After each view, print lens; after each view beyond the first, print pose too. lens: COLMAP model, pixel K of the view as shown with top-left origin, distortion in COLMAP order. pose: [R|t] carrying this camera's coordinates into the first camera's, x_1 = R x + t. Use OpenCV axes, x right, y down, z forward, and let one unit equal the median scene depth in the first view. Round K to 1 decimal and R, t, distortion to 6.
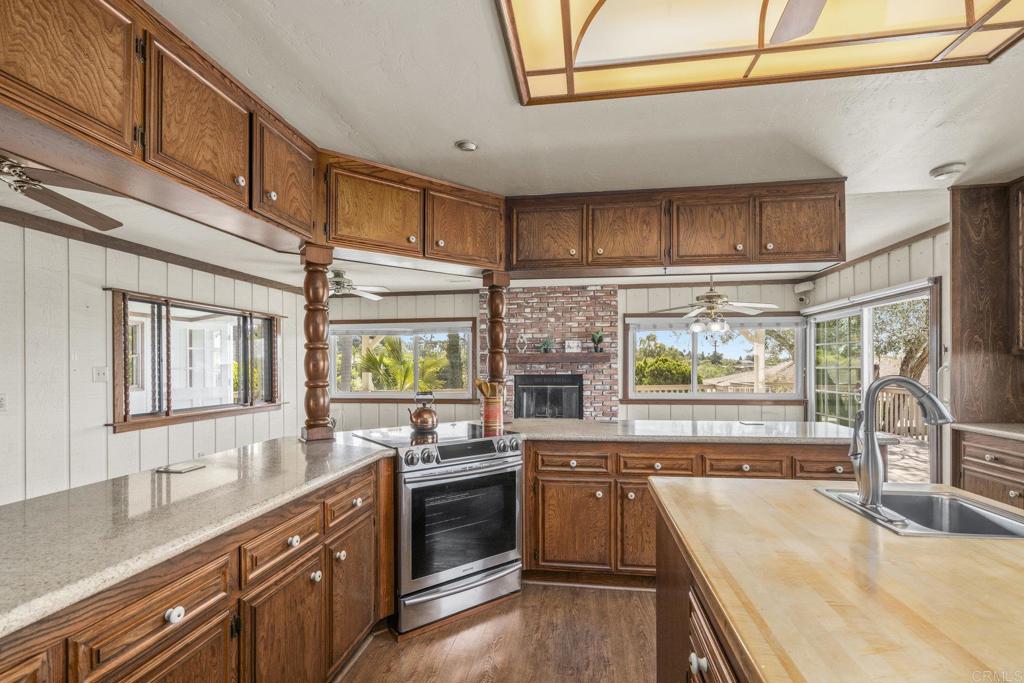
lens RADIAL K [[470.8, 0, 510.0], [0, 470.8, 363.2], [0, 0, 1]] dist [-0.002994, 0.001861]
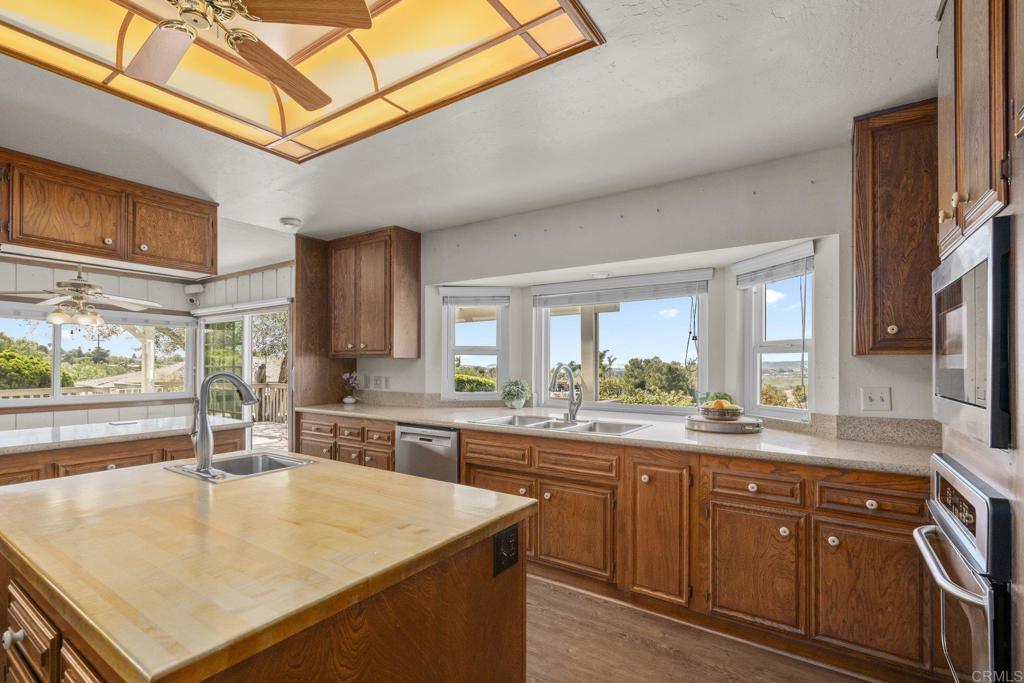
lens RADIAL K [[470.8, 0, 511.1], [0, 470.8, 364.7], [0, 0, 1]] dist [-0.002994, 0.001861]
pose [[0.426202, 0.005570, 0.904611, -0.028638], [-0.009871, 0.999950, -0.001506, 0.000138], [-0.904574, -0.008288, 0.426236, -0.149087]]
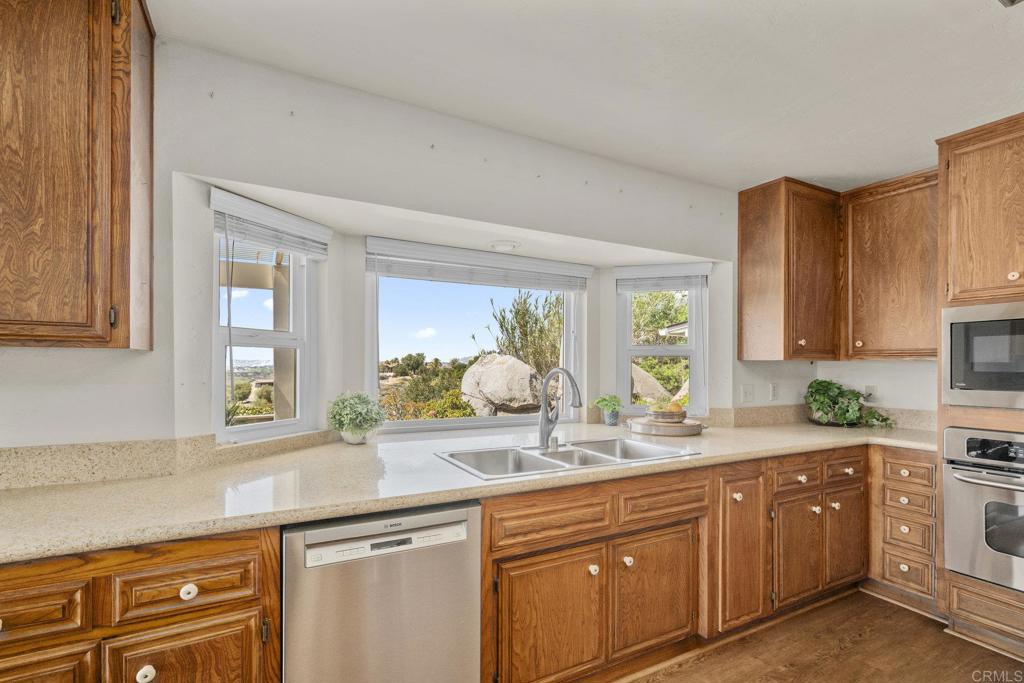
lens RADIAL K [[470.8, 0, 504.9], [0, 470.8, 368.3], [0, 0, 1]] dist [-0.002994, 0.001861]
pose [[-0.597230, -0.004395, 0.802058, 0.429055], [-0.007457, 0.999972, -0.000074, -0.001626], [-0.802035, -0.006025, -0.597246, 0.681992]]
